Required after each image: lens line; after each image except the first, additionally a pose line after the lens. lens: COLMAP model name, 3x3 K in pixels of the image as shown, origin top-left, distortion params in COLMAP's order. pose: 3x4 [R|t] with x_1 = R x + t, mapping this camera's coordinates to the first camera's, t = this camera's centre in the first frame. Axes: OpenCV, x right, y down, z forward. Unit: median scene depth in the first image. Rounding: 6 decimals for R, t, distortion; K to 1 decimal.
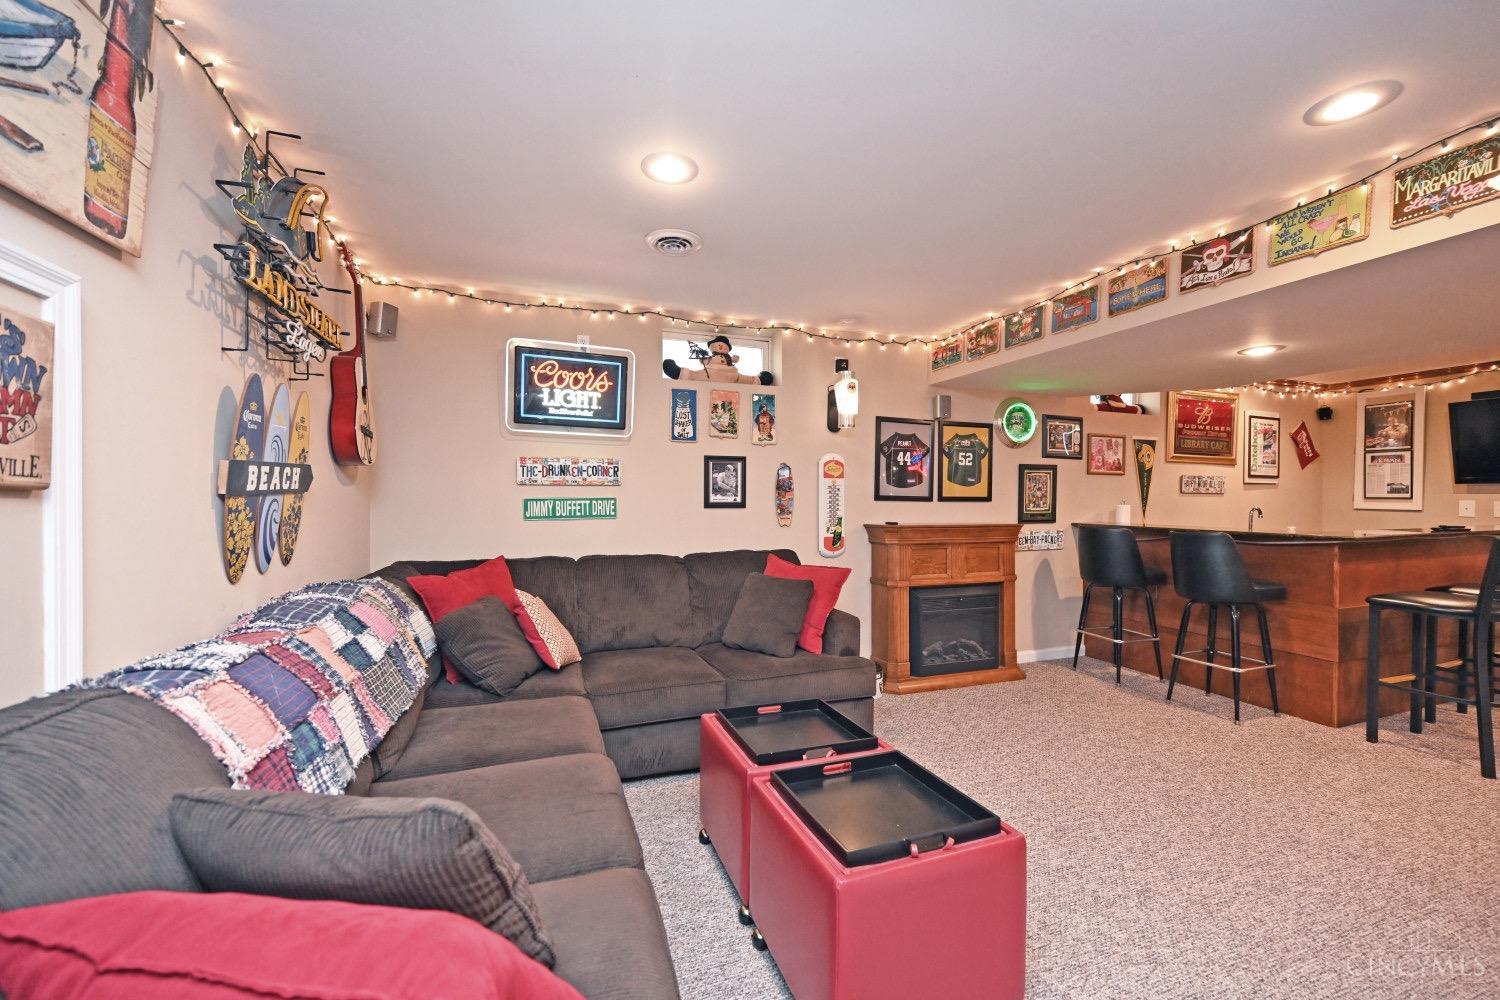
lens RADIAL K [[596.2, 0, 748.0], [0, 596.2, 502.3], [0, 0, 1]] dist [-0.000644, 0.000294]
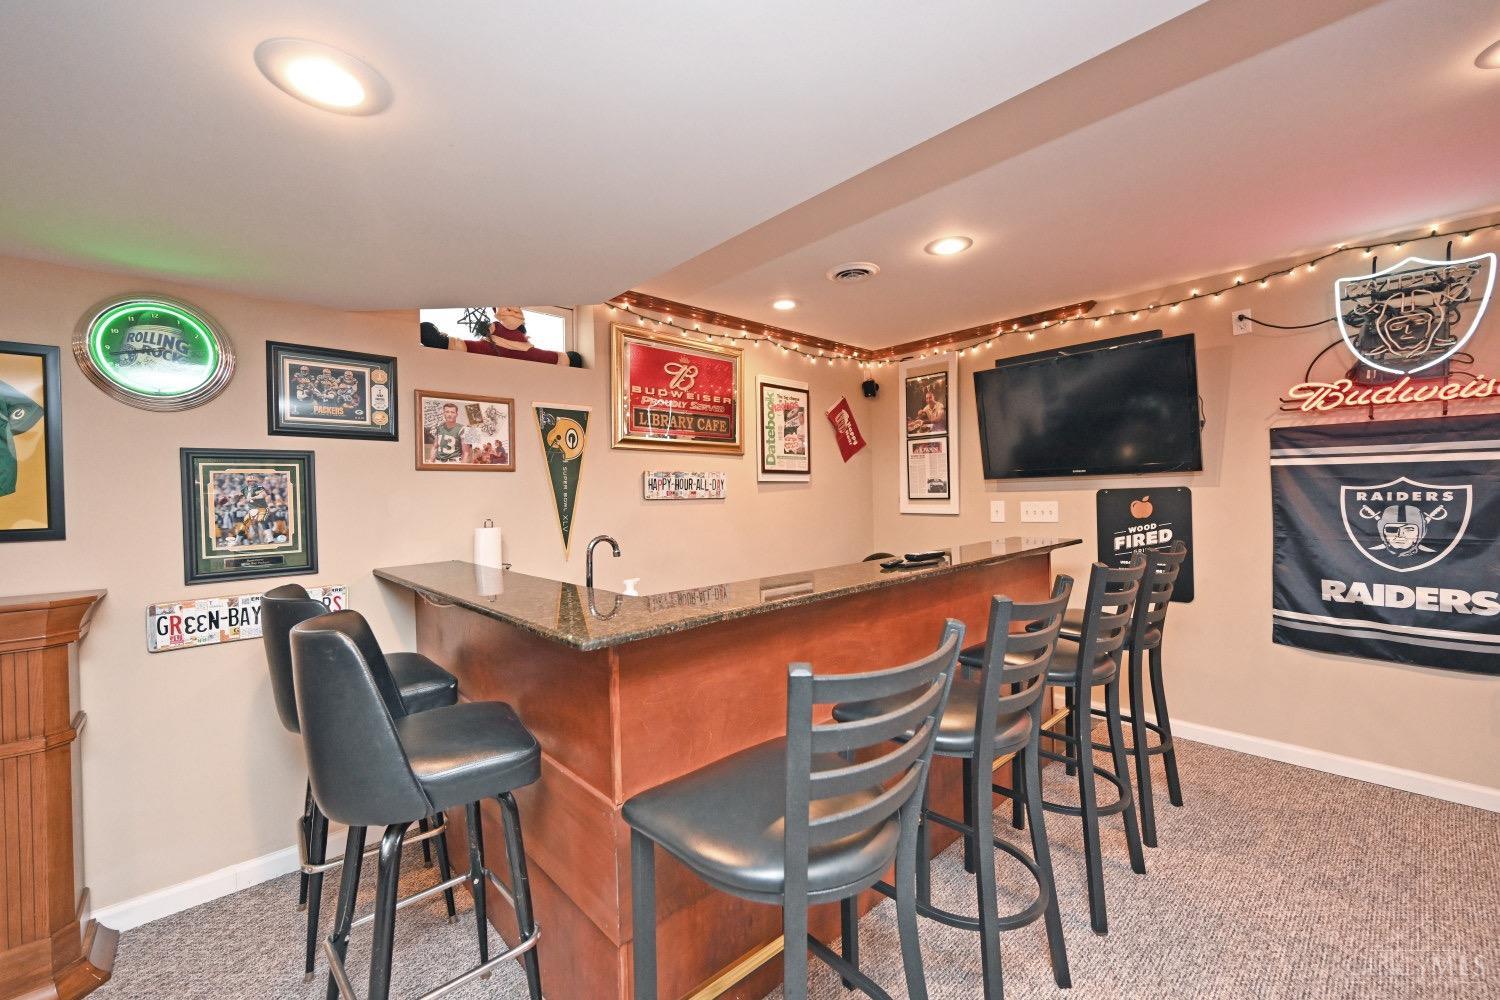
lens RADIAL K [[596.2, 0, 757.3], [0, 596.2, 500.7], [0, 0, 1]] dist [-0.000644, 0.000294]
pose [[0.923999, -0.026444, 0.381478, 0.593162], [0.027273, 0.999623, 0.003233, -0.013501], [-0.381420, 0.007417, 0.924372, 0.385818]]
